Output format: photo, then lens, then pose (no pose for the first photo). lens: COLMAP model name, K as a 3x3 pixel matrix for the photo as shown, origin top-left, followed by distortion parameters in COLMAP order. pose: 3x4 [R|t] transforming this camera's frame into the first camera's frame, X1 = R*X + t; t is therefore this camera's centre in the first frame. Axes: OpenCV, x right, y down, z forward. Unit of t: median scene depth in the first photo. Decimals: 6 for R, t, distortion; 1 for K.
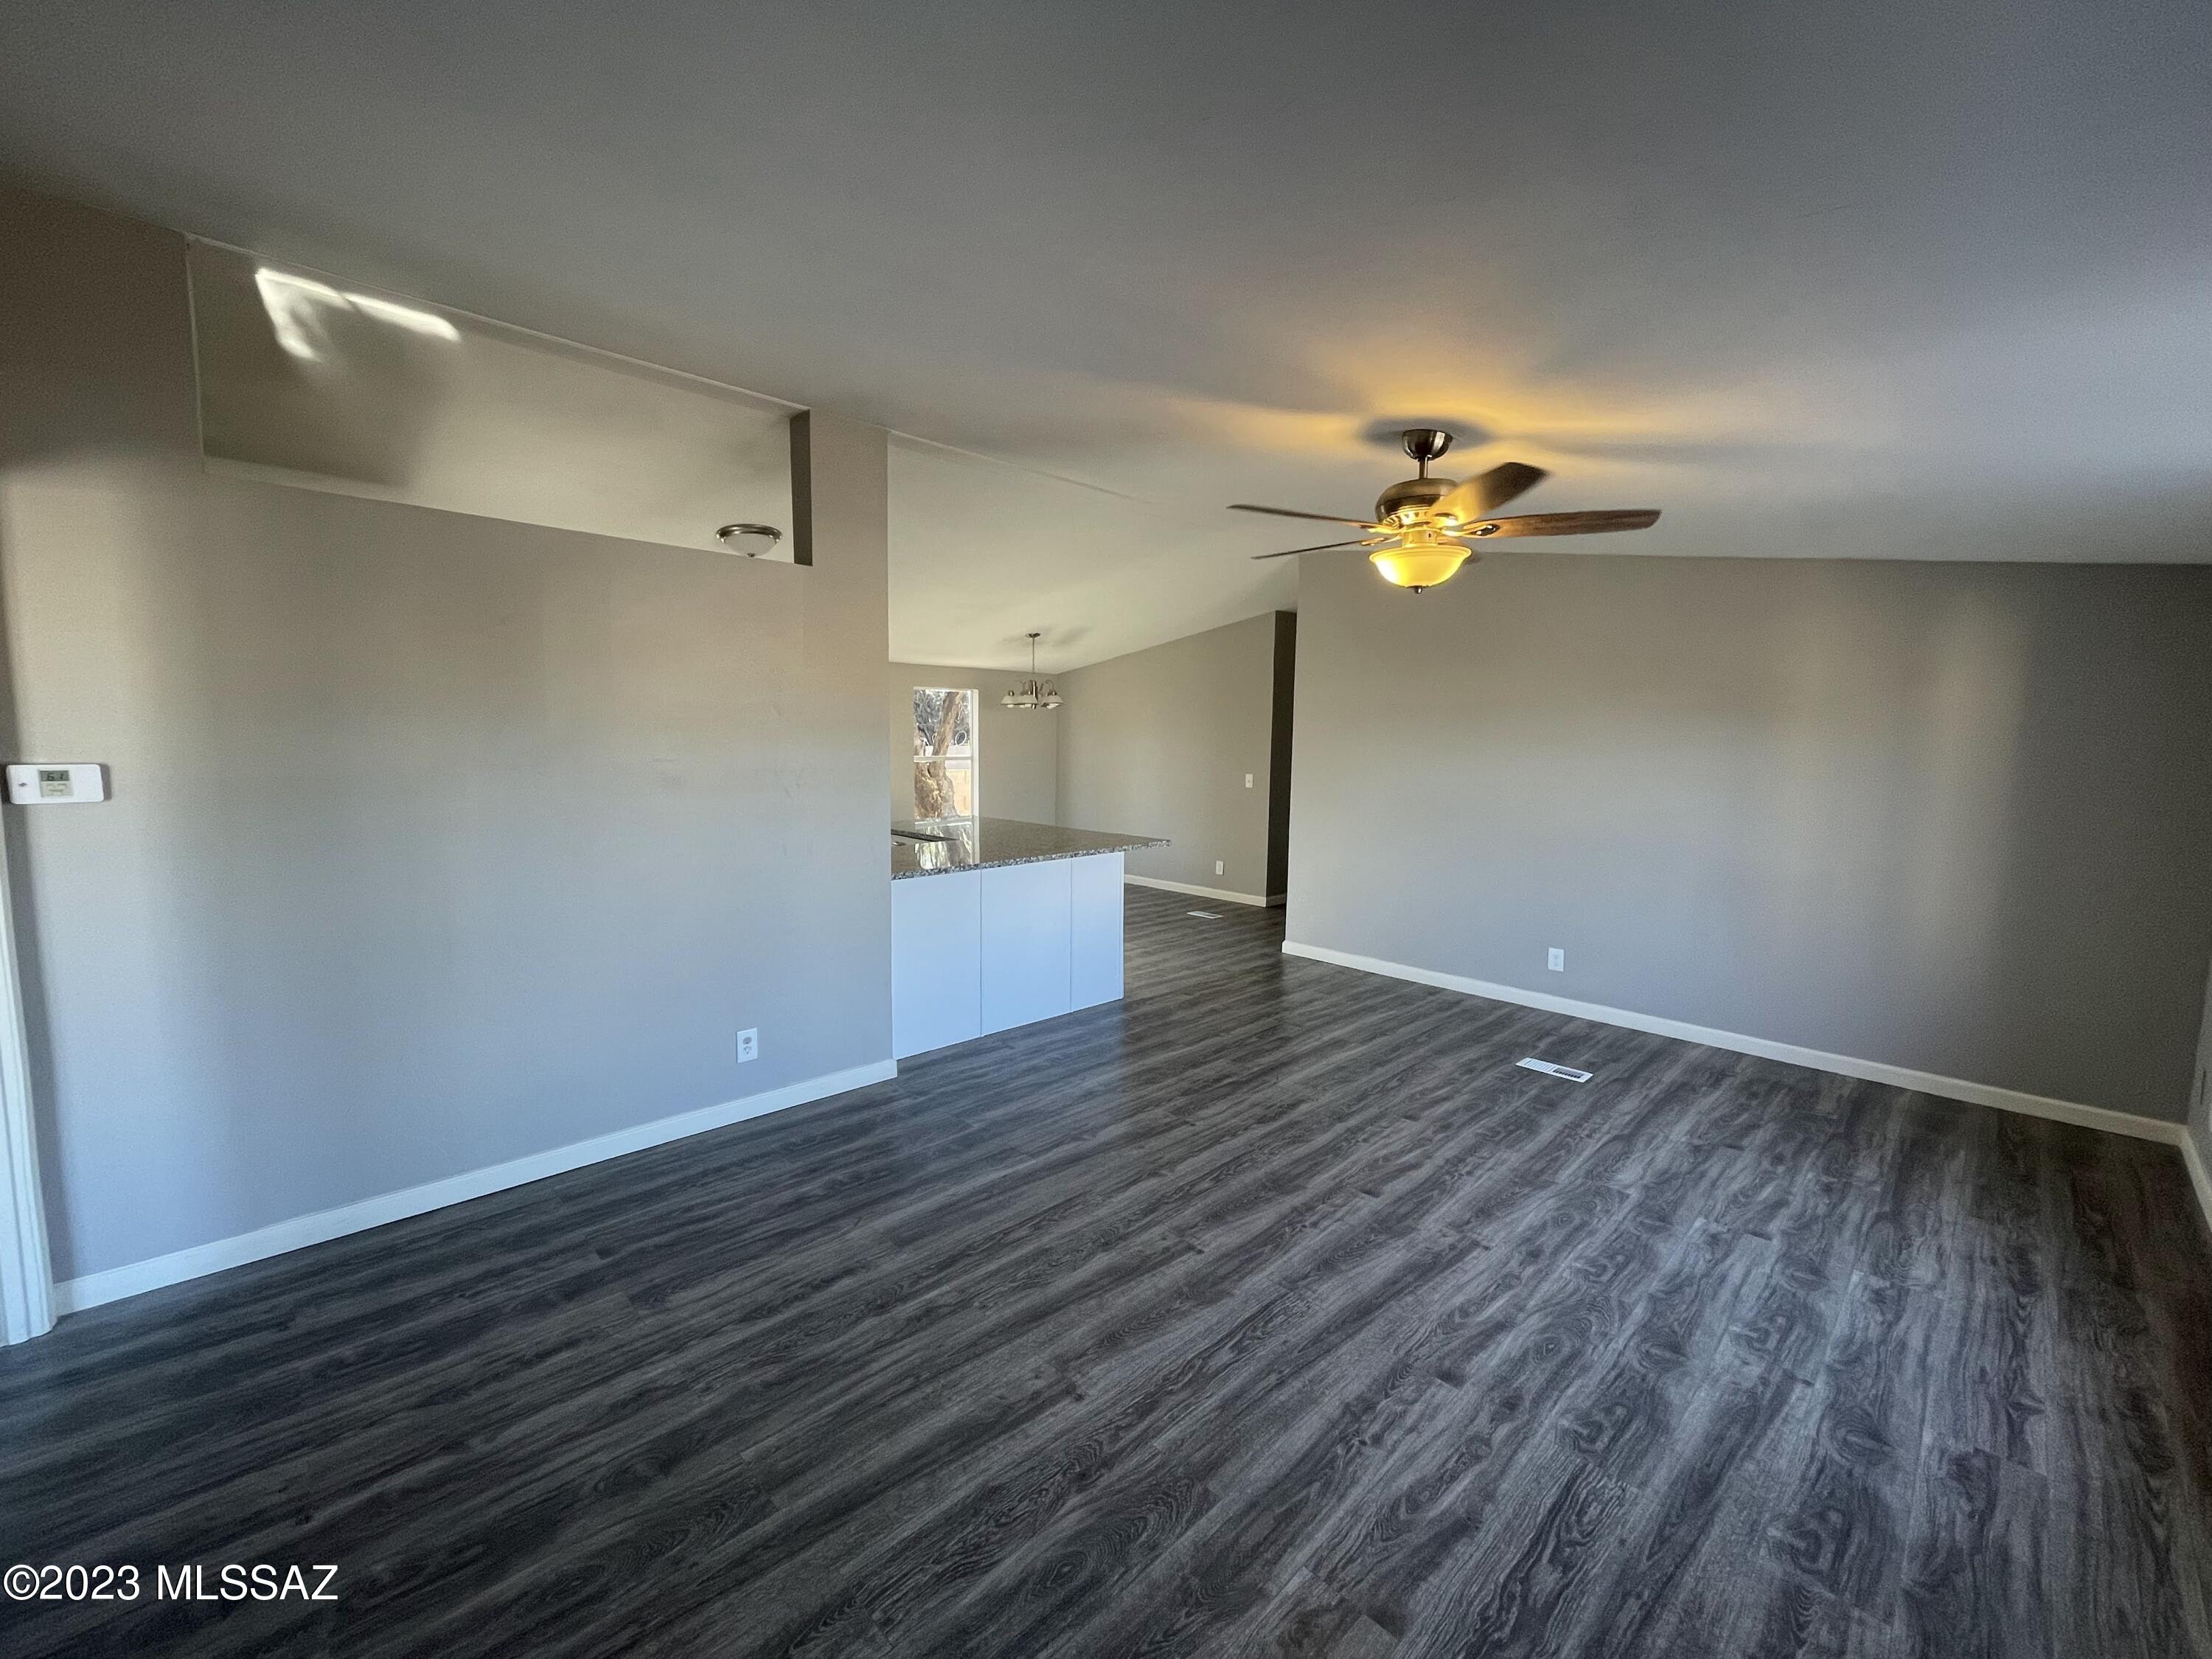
lens RADIAL K [[890.4, 0, 1067.9], [0, 890.4, 822.8], [0, 0, 1]] dist [0.001673, -0.000802]
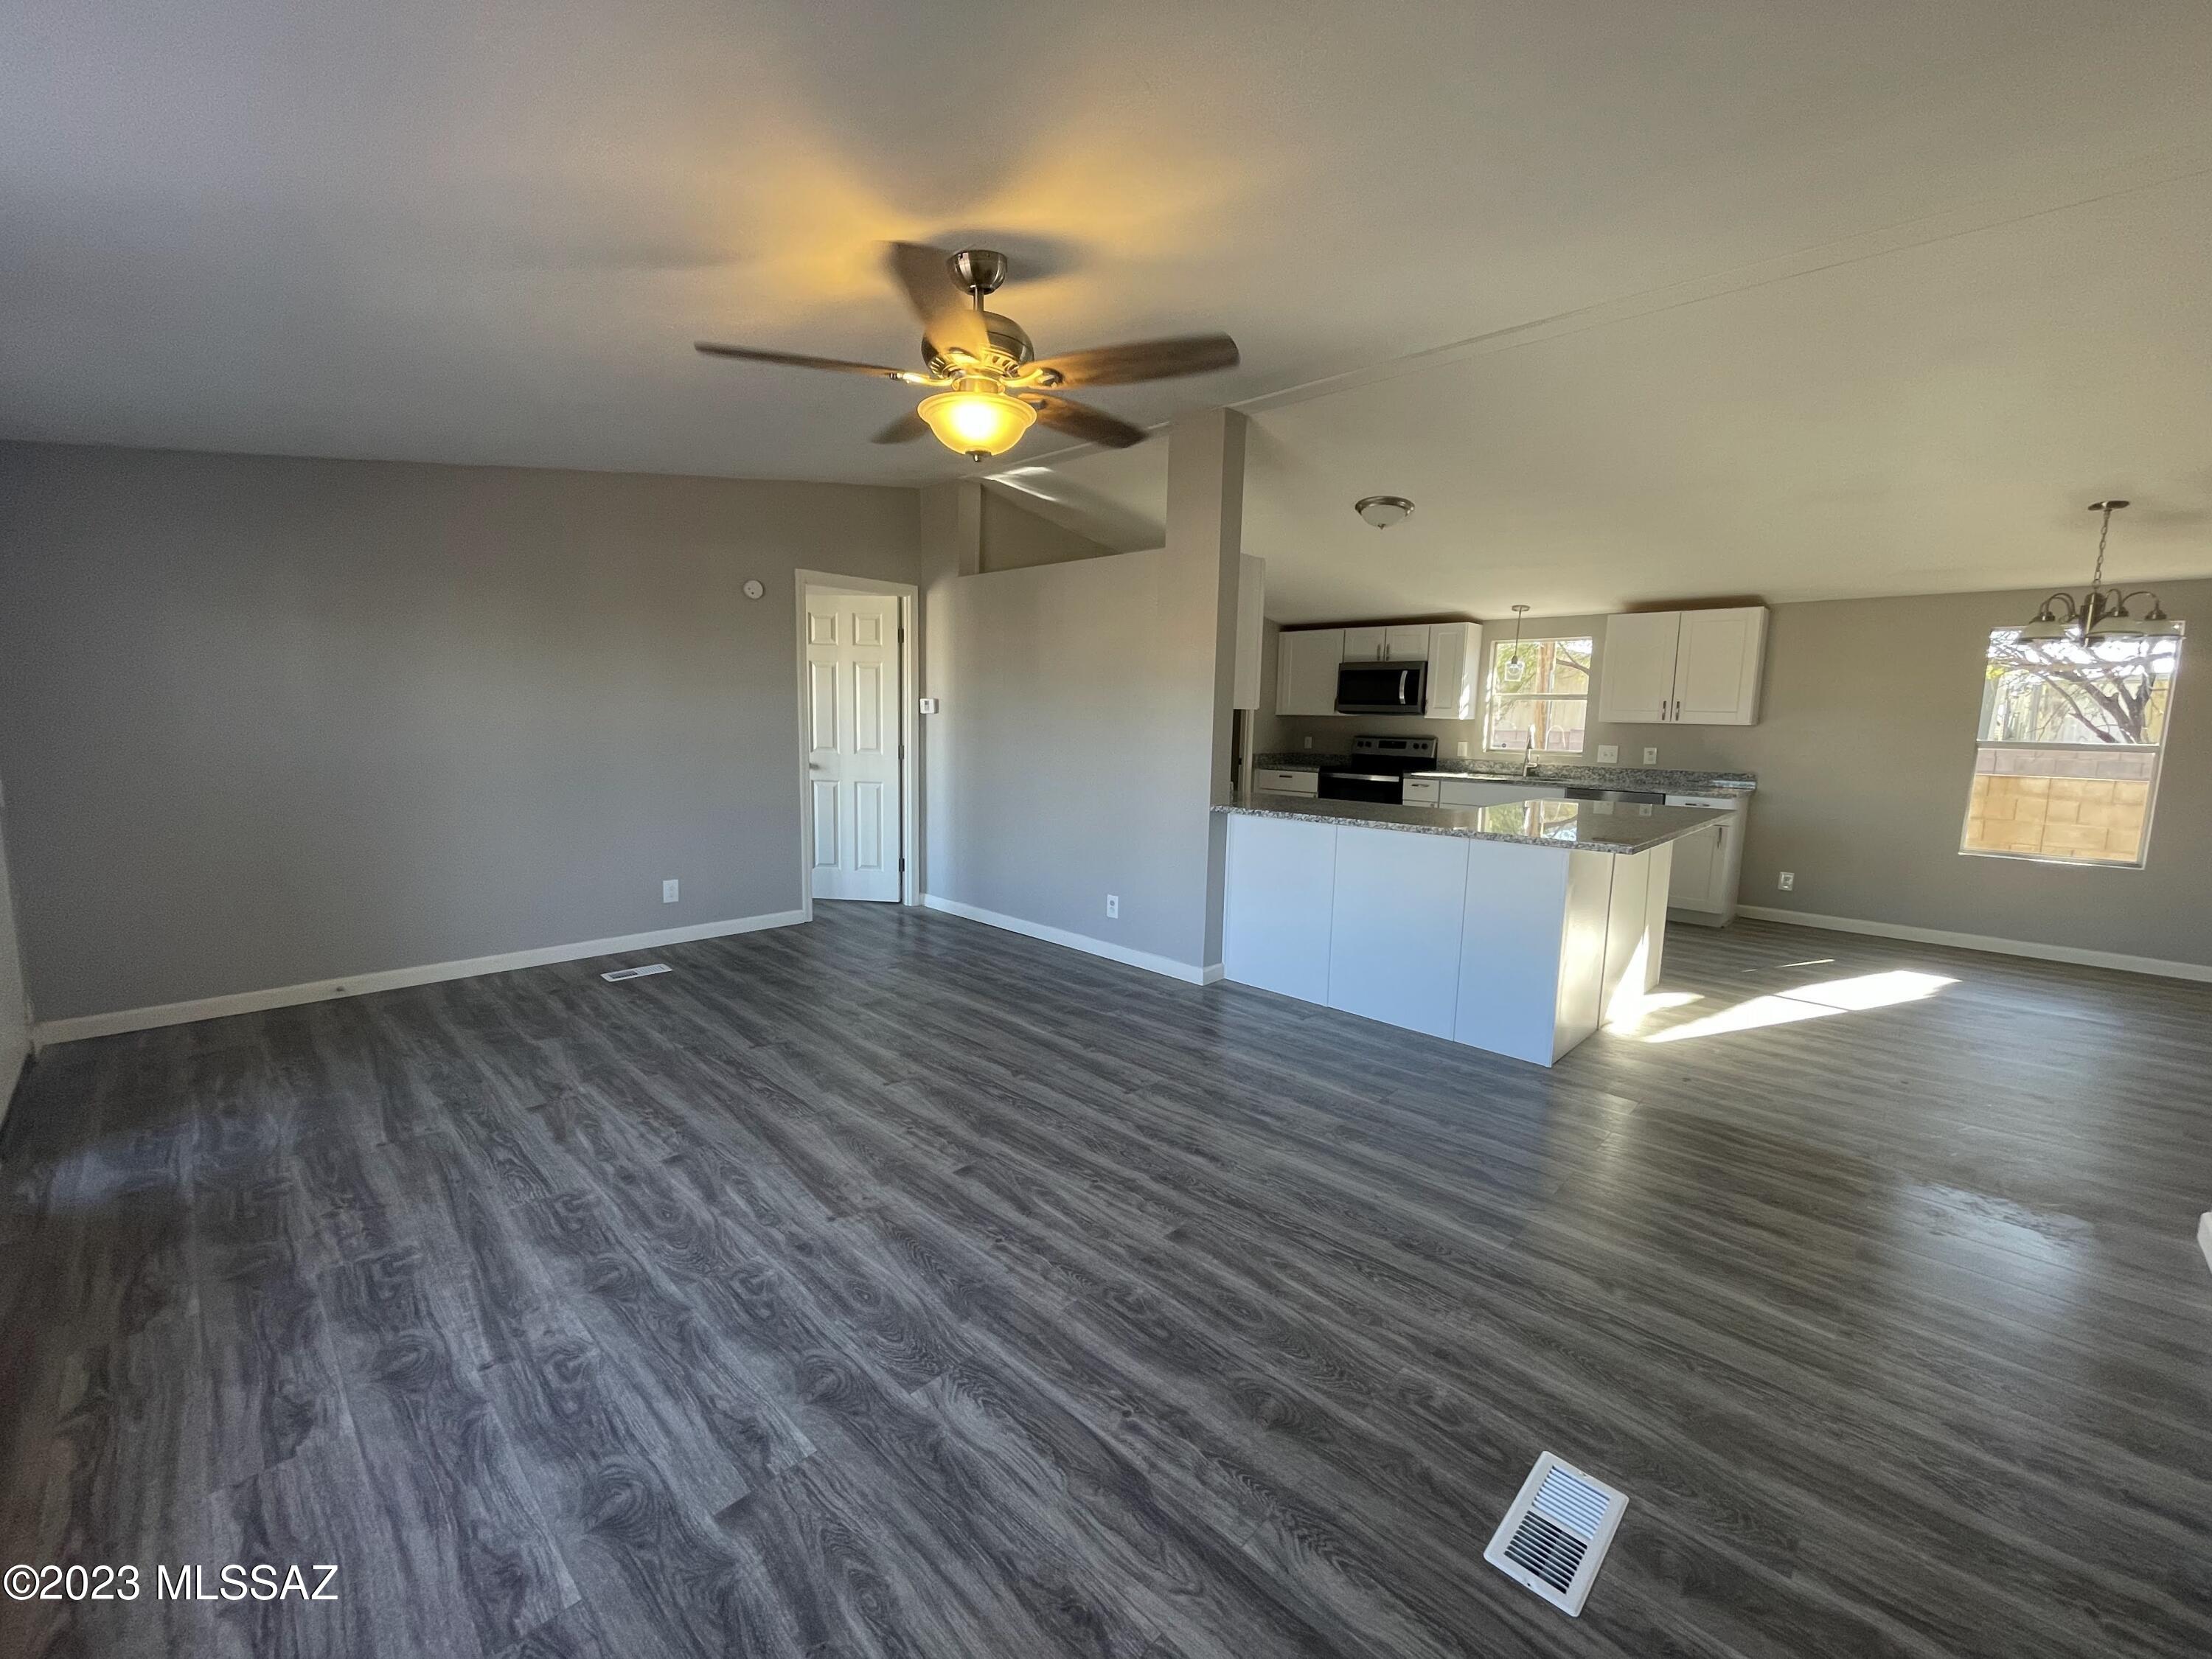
lens RADIAL K [[890.4, 0, 1117.8], [0, 890.4, 821.7], [0, 0, 1]] dist [0.001673, -0.000802]
pose [[0.061842, 0.107490, -0.992281, 1.329053], [-0.117825, 0.988018, 0.099685, -0.024687], [0.991107, 0.110751, 0.073766, 1.190323]]
